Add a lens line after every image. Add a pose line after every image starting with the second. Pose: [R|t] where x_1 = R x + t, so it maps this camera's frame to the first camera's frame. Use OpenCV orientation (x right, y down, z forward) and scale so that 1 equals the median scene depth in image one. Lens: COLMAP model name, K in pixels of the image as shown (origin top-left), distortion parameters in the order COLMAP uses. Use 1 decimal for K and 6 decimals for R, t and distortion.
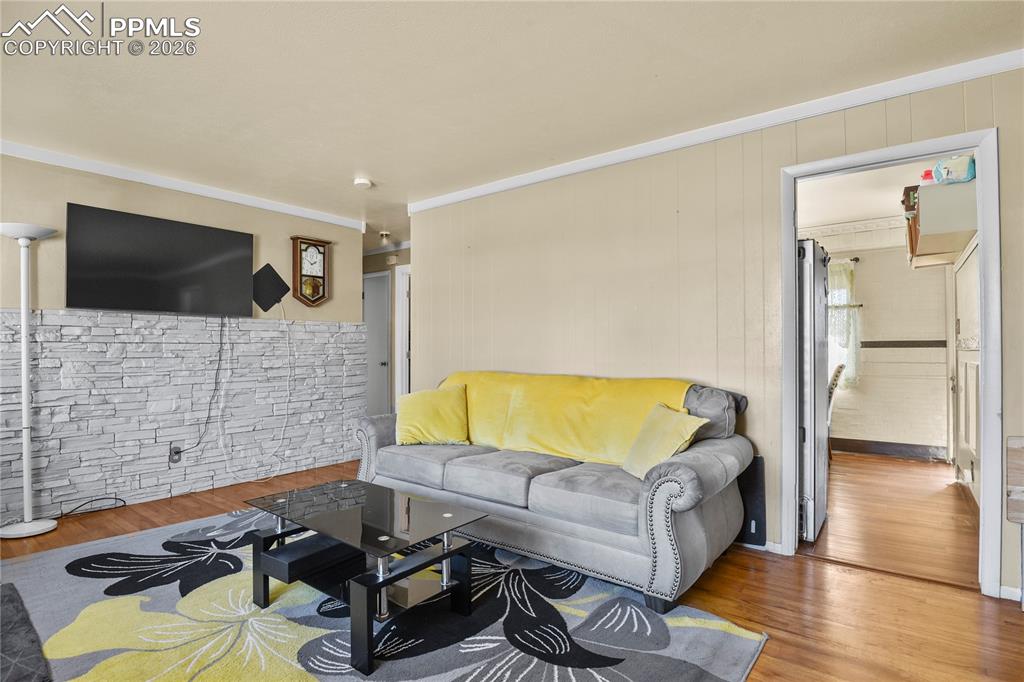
lens RADIAL K [[506.7, 0, 505.1], [0, 506.7, 341.4], [0, 0, 1]] dist [-0.016157, -0.000953]
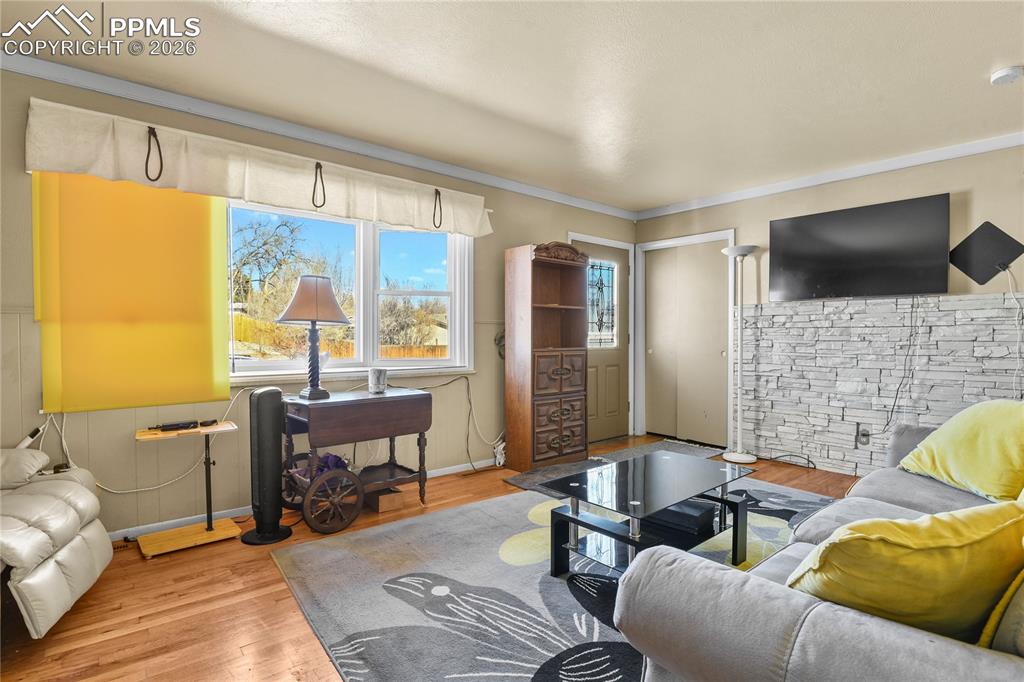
lens RADIAL K [[506.7, 0, 537.8], [0, 506.7, 340.6], [0, 0, 1]] dist [-0.016157, -0.000953]
pose [[-0.153111, 0.007799, -0.988178, 0.479936], [0.012160, 0.999908, 0.006007, 0.017952], [0.988134, -0.011097, -0.153192, 0.544223]]
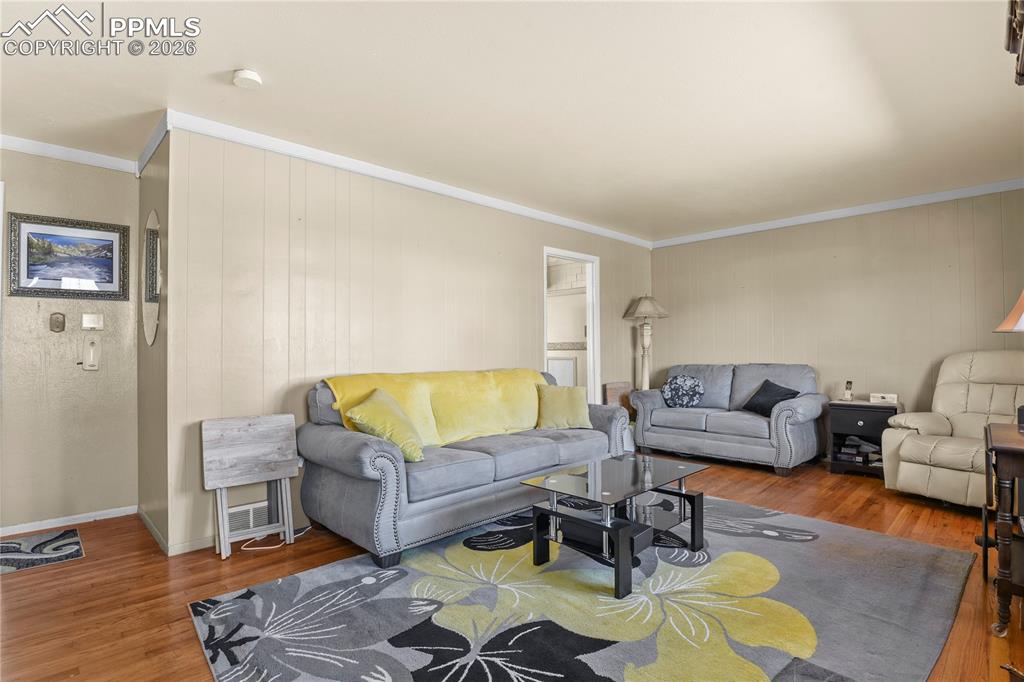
lens RADIAL K [[506.7, 0, 512.6], [0, 506.7, 345.4], [0, 0, 1]] dist [-0.016157, -0.000953]
pose [[0.128972, 0.012940, 0.991564, -0.908361], [-0.003185, 0.999915, -0.012635, 0.021758], [-0.991643, -0.001528, 0.129002, 0.649944]]
